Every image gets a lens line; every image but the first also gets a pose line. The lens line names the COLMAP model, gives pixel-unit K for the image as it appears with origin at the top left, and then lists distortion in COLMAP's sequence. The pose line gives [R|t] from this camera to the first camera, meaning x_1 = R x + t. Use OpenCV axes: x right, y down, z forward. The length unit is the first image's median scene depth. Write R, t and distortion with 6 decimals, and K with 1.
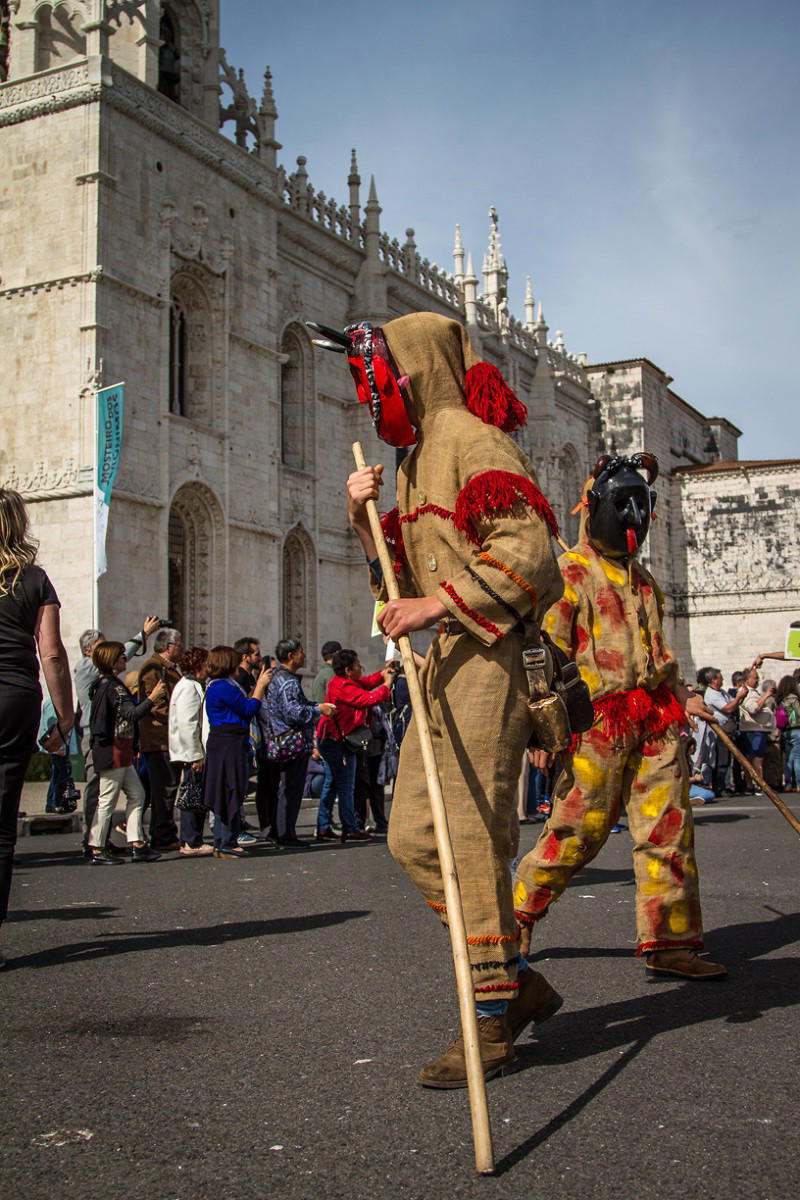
lens RADIAL K [[1429.2, 0, 400.0], [0, 1429.2, 600.0], [0, 0, 1]] dist [-0.094384, 0.077316]
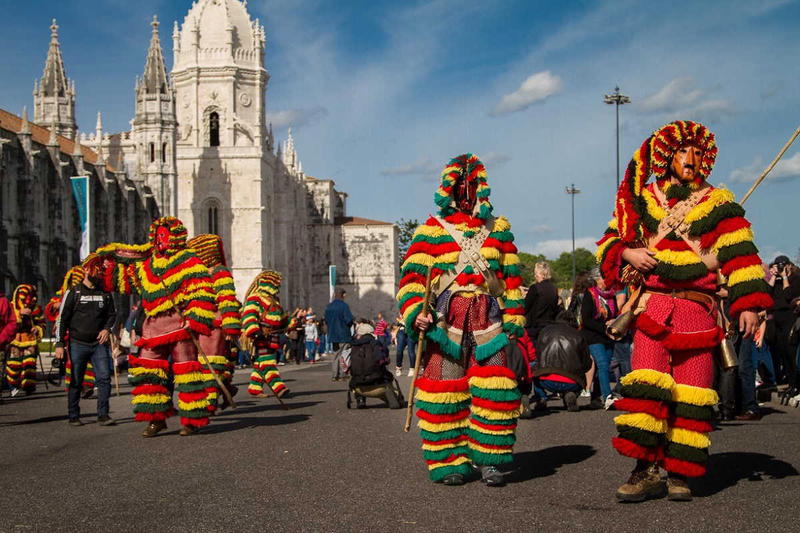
lens RADIAL K [[1443.1, 0, 400.0], [0, 1443.1, 266.5], [0, 0, 1]] dist [0.046216, 0.158039]
pose [[0.916901, 0.019694, 0.398628, -0.815114], [-0.038636, 0.998471, 0.039539, -0.142517], [-0.397240, -0.051655, 0.916260, -1.535934]]
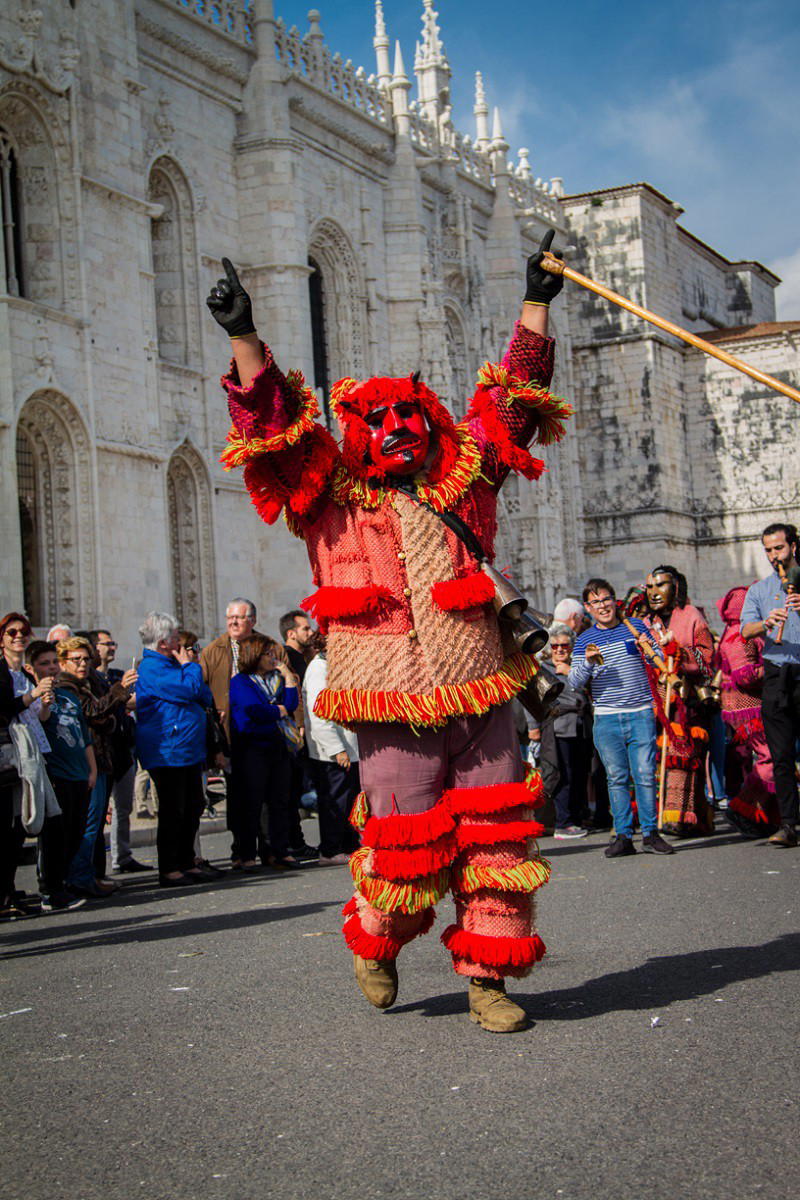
lens RADIAL K [[2052.6, 0, 400.0], [0, 2052.6, 600.0], [0, 0, 1]] dist [0.186388, -0.000434]
pose [[0.997570, -0.043004, 0.054810, -0.017729], [0.041119, 0.998539, 0.035067, -0.003717], [-0.056238, -0.032728, 0.997881, -0.039083]]
